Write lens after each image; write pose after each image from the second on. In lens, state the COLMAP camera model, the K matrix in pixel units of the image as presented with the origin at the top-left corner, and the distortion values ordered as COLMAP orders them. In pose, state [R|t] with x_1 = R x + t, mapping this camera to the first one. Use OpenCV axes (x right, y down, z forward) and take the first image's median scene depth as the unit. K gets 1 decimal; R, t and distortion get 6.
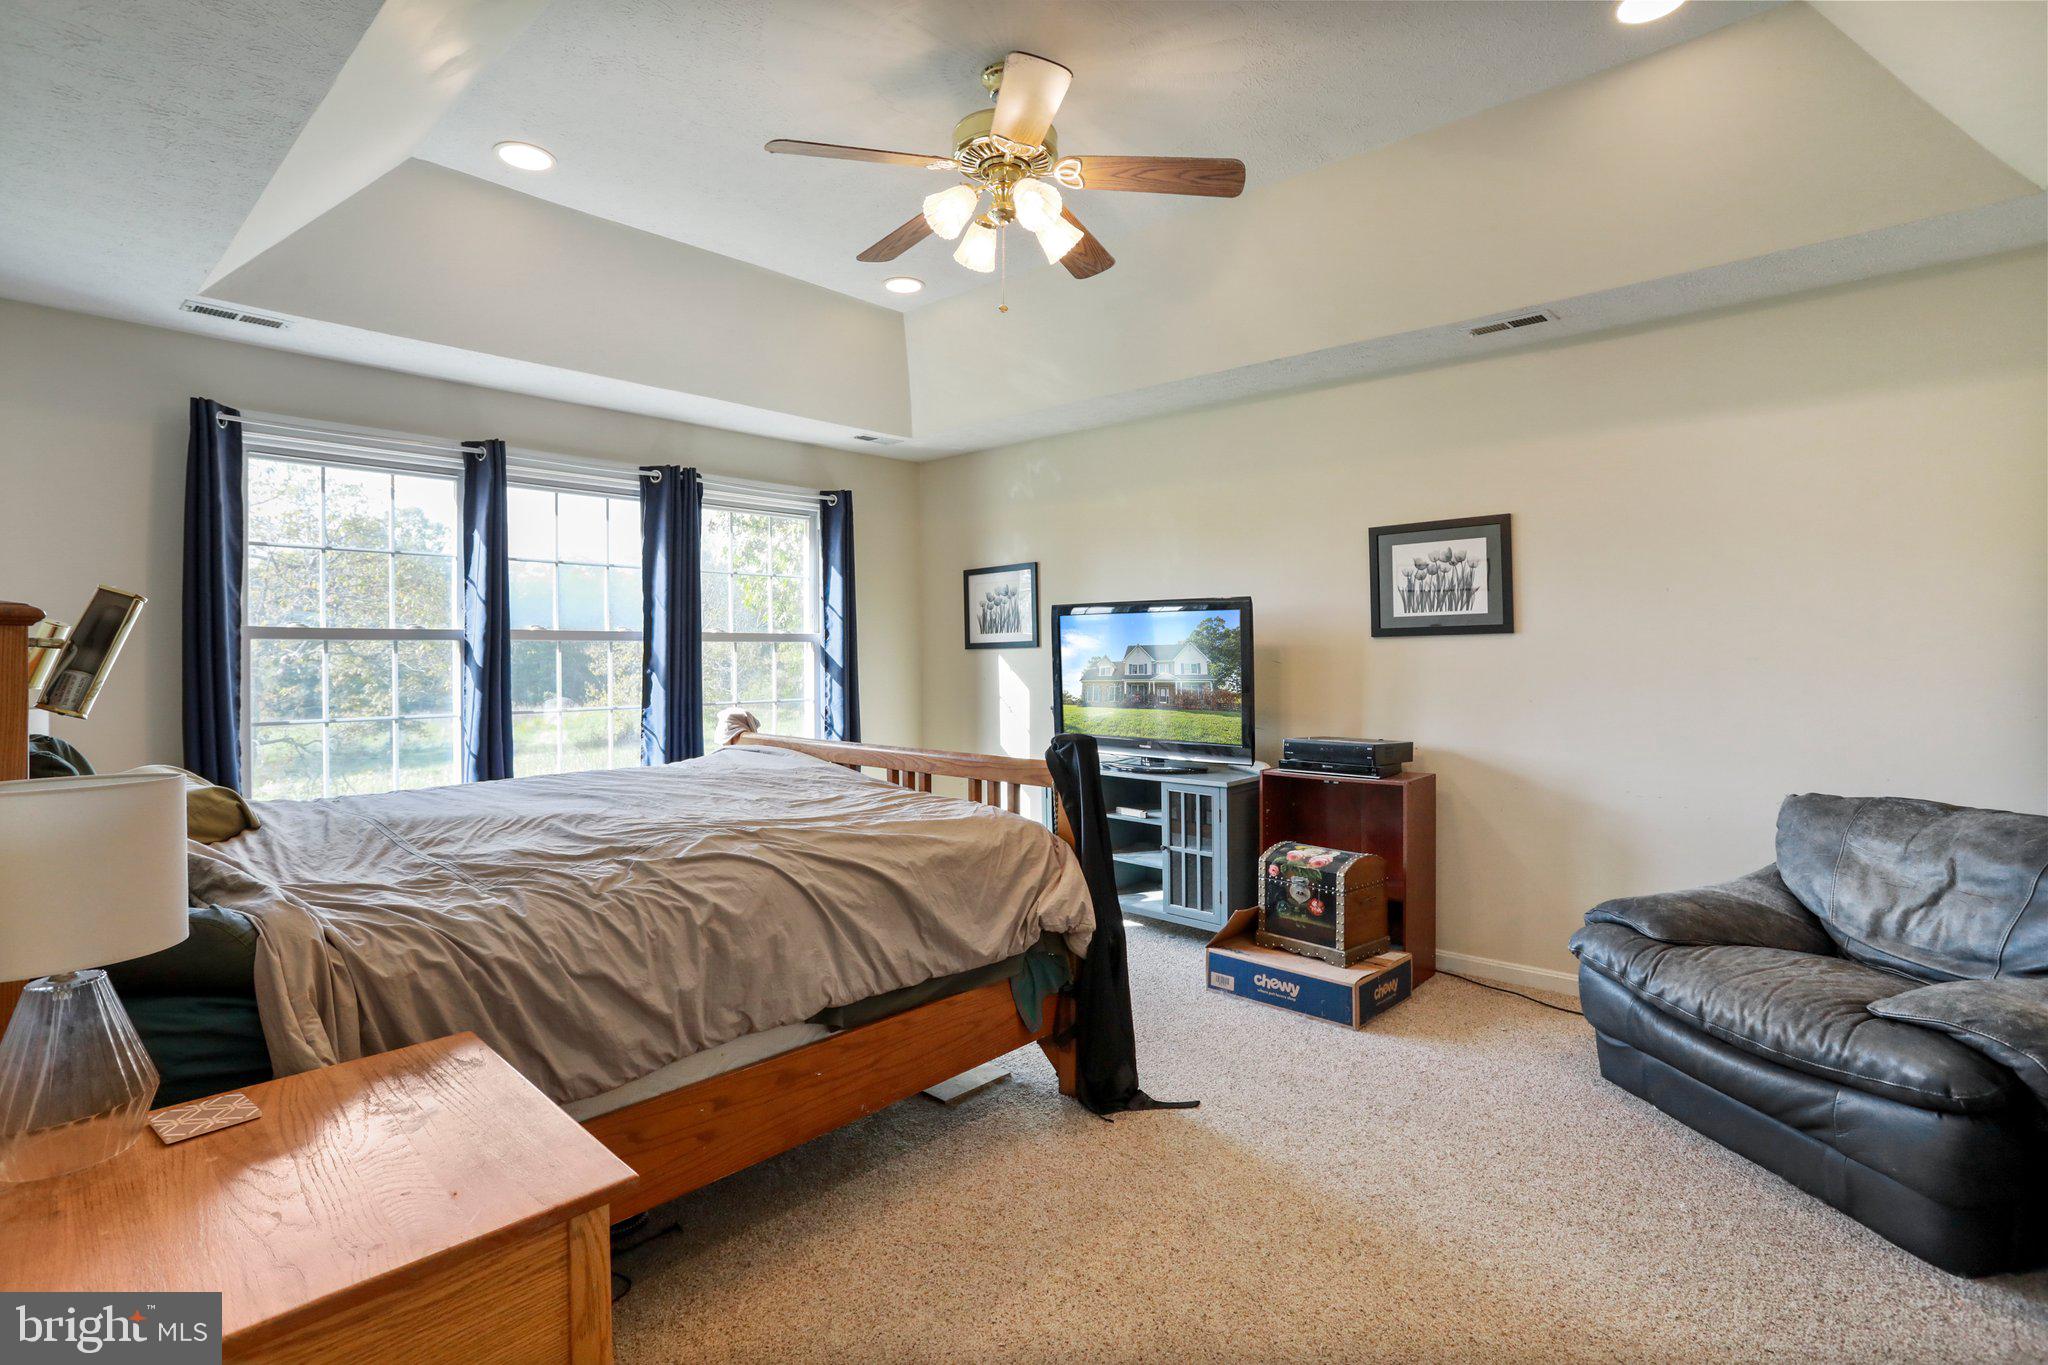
lens RADIAL K [[1001.0, 0, 1031.7], [0, 1001.0, 671.7], [0, 0, 1]] dist [-0.055111, 0.024734]
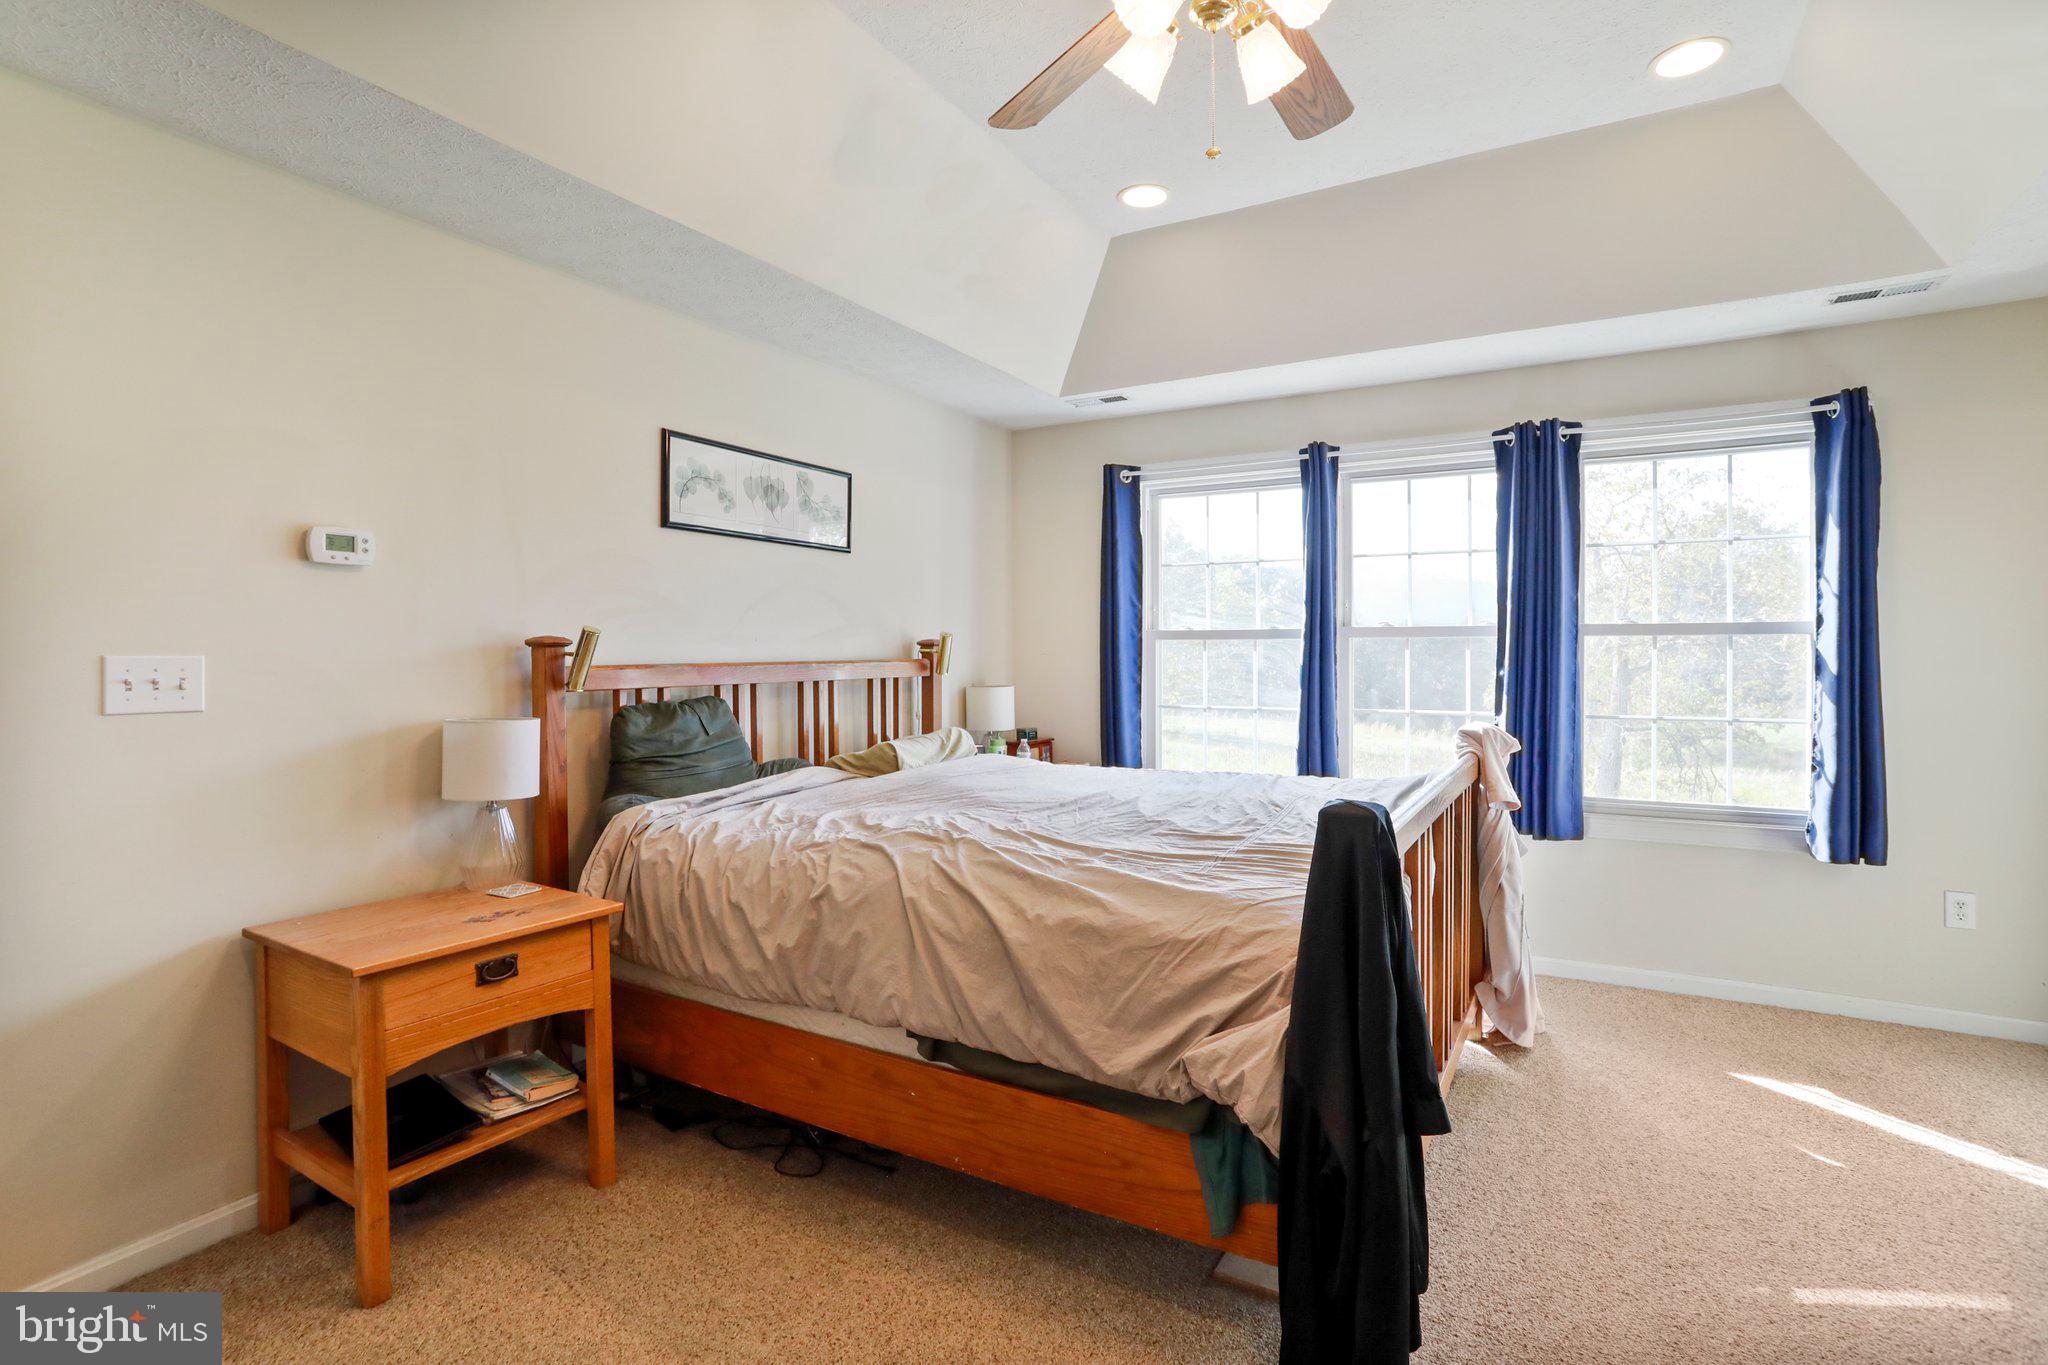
lens RADIAL K [[1001.0, 0, 1029.2], [0, 1001.0, 674.8], [0, 0, 1]] dist [-0.055111, 0.024734]
pose [[0.191719, 0.026400, -0.981095, 0.410414], [-0.013066, 0.999618, 0.024345, -0.015829], [0.981363, 0.008151, 0.191990, 0.505523]]
